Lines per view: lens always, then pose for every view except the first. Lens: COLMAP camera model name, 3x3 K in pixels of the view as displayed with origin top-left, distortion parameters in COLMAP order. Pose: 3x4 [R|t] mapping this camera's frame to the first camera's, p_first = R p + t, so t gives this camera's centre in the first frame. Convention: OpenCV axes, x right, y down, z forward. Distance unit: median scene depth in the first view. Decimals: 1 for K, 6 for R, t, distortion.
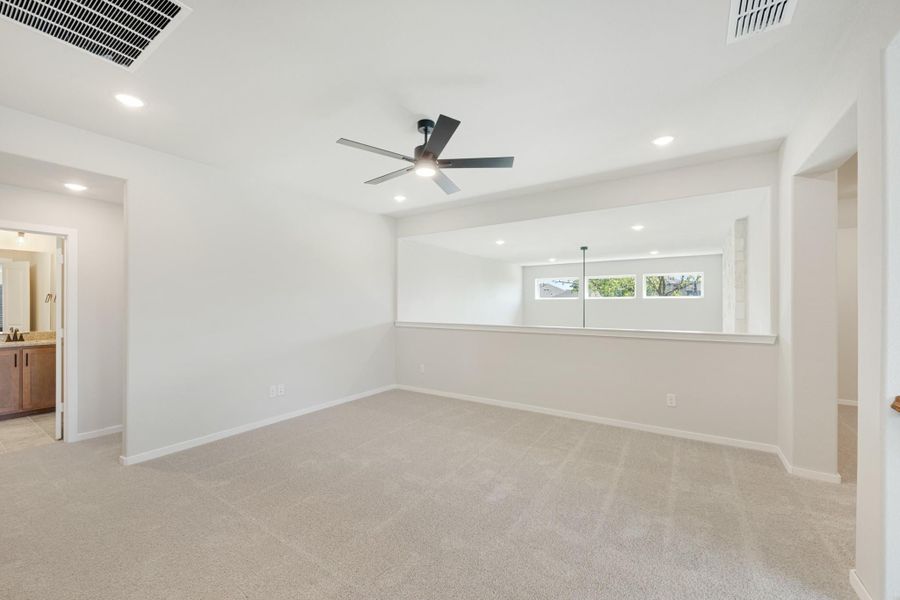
lens RADIAL K [[359.7, 0, 449.6], [0, 359.7, 308.8], [0, 0, 1]] dist [0.001300, -0.000111]
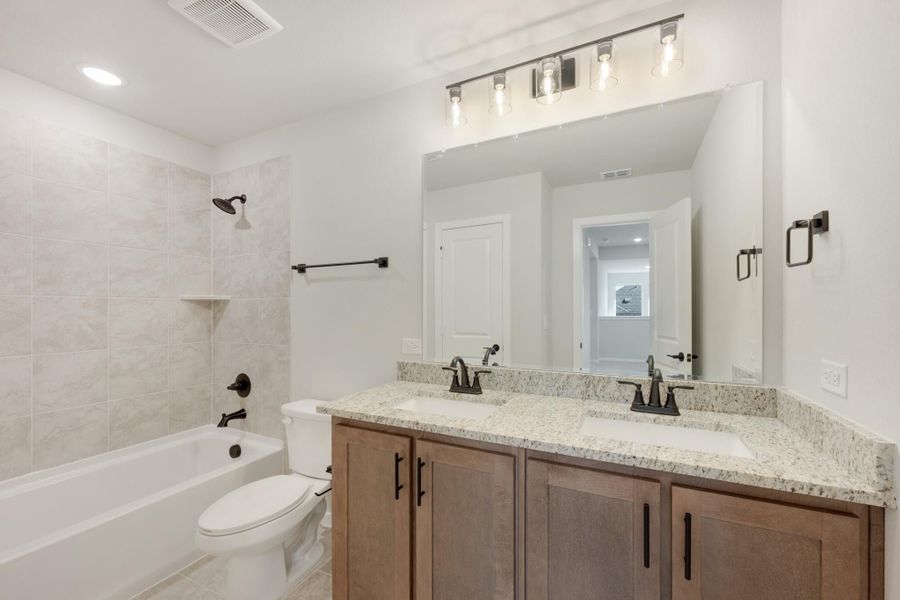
lens RADIAL K [[359.7, 0, 449.6], [0, 359.7, 308.8], [0, 0, 1]] dist [0.001300, -0.000111]
pose [[0.127266, -0.004271, -0.991859, -0.968144], [-0.001233, 0.999989, -0.004465, 0.010263], [0.991868, 0.001791, 0.127259, 0.823621]]
